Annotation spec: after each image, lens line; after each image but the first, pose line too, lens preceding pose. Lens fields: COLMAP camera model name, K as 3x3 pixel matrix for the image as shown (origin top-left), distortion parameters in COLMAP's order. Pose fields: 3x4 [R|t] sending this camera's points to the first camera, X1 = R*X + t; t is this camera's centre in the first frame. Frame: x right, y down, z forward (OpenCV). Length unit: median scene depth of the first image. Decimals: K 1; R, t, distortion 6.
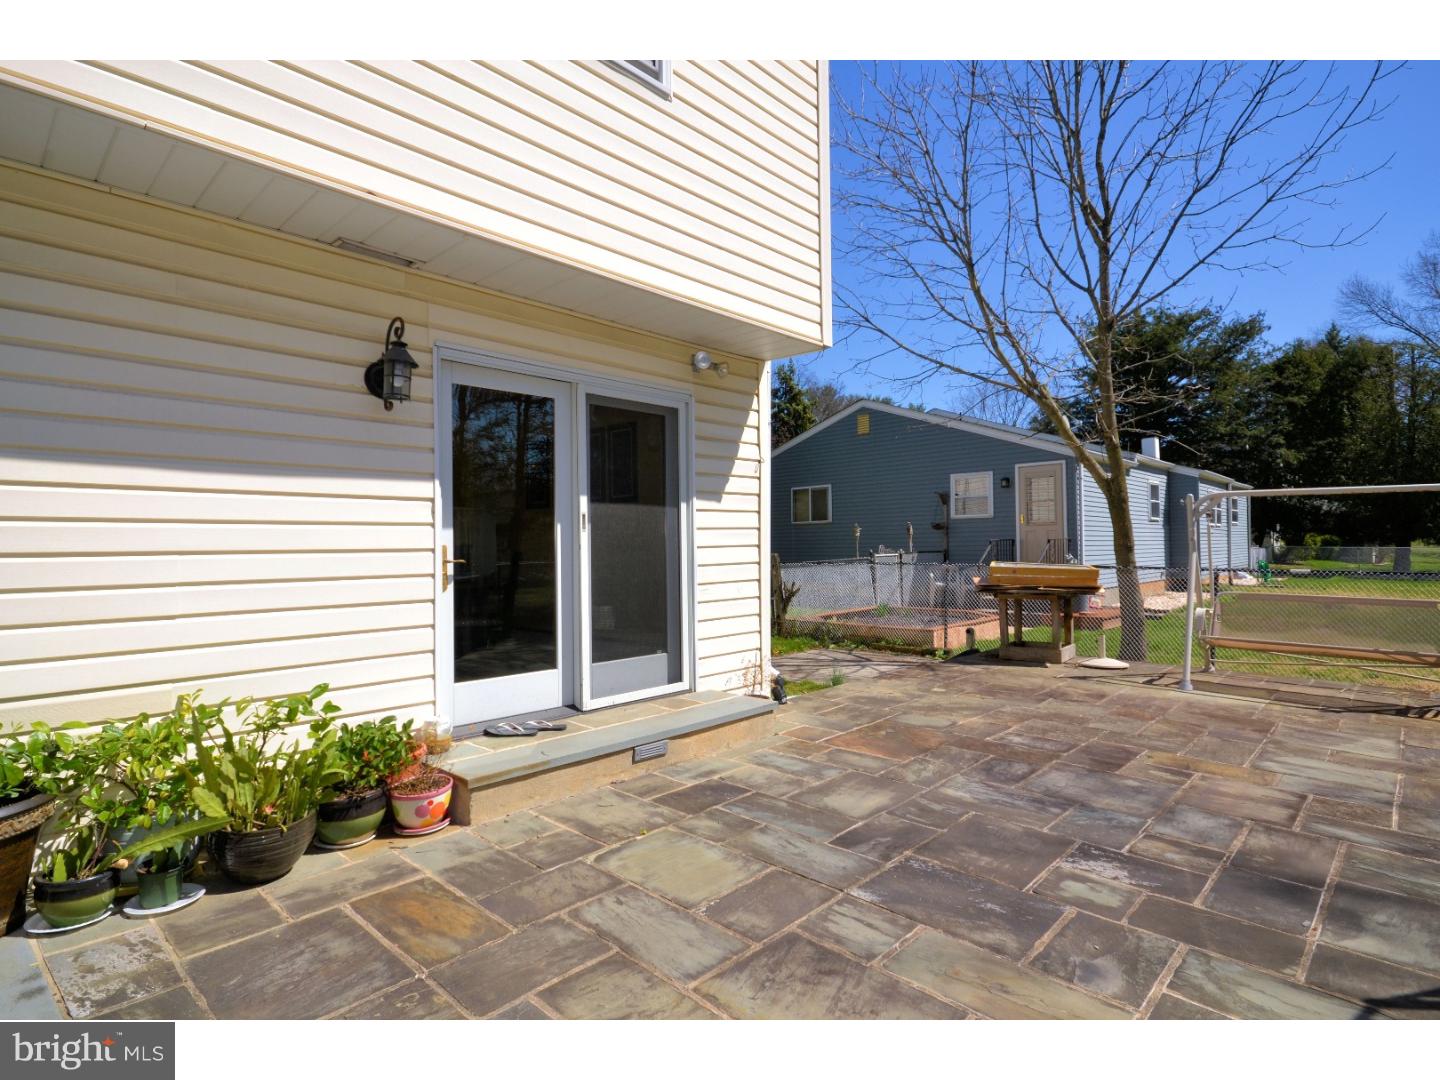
lens RADIAL K [[750.3, 0, 721.5], [0, 750.3, 540.5], [0, 0, 1]] dist [-0.001641, 0.000067]
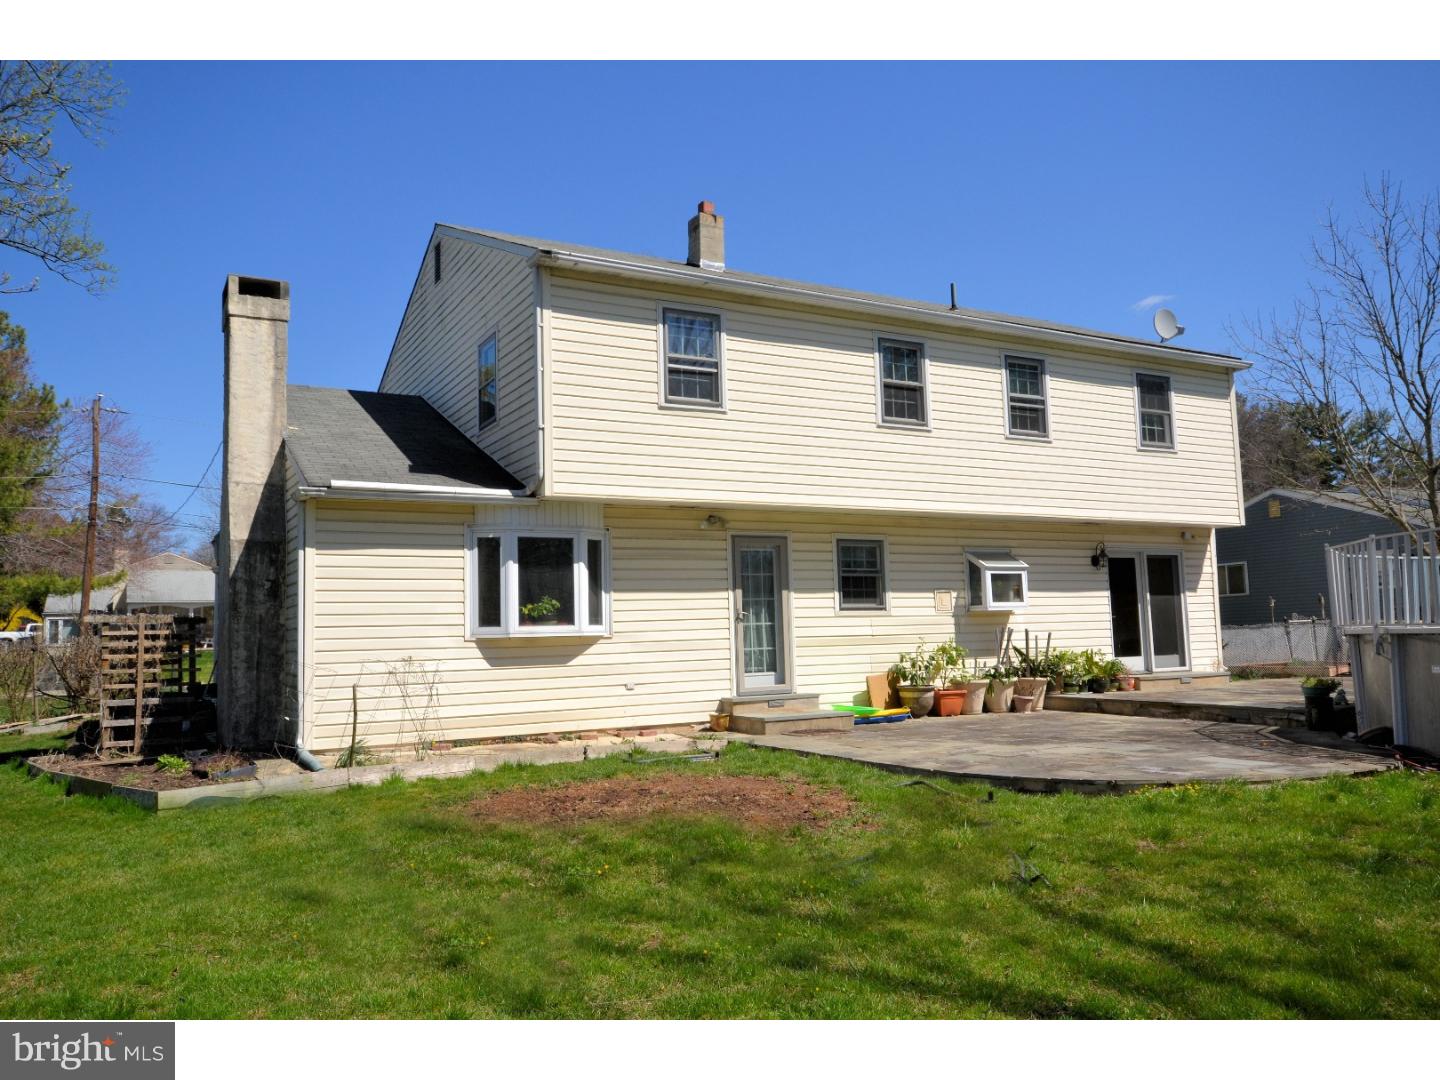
lens RADIAL K [[1093.2, 0, 719.8], [0, 1093.2, 539.4], [0, 0, 1]] dist [0.028869, 0.002206]
pose [[0.954132, -0.046513, -0.295751, -0.418107], [0.023572, 0.996462, -0.080668, 0.027500], [0.298457, 0.069997, 0.951853, -2.859196]]
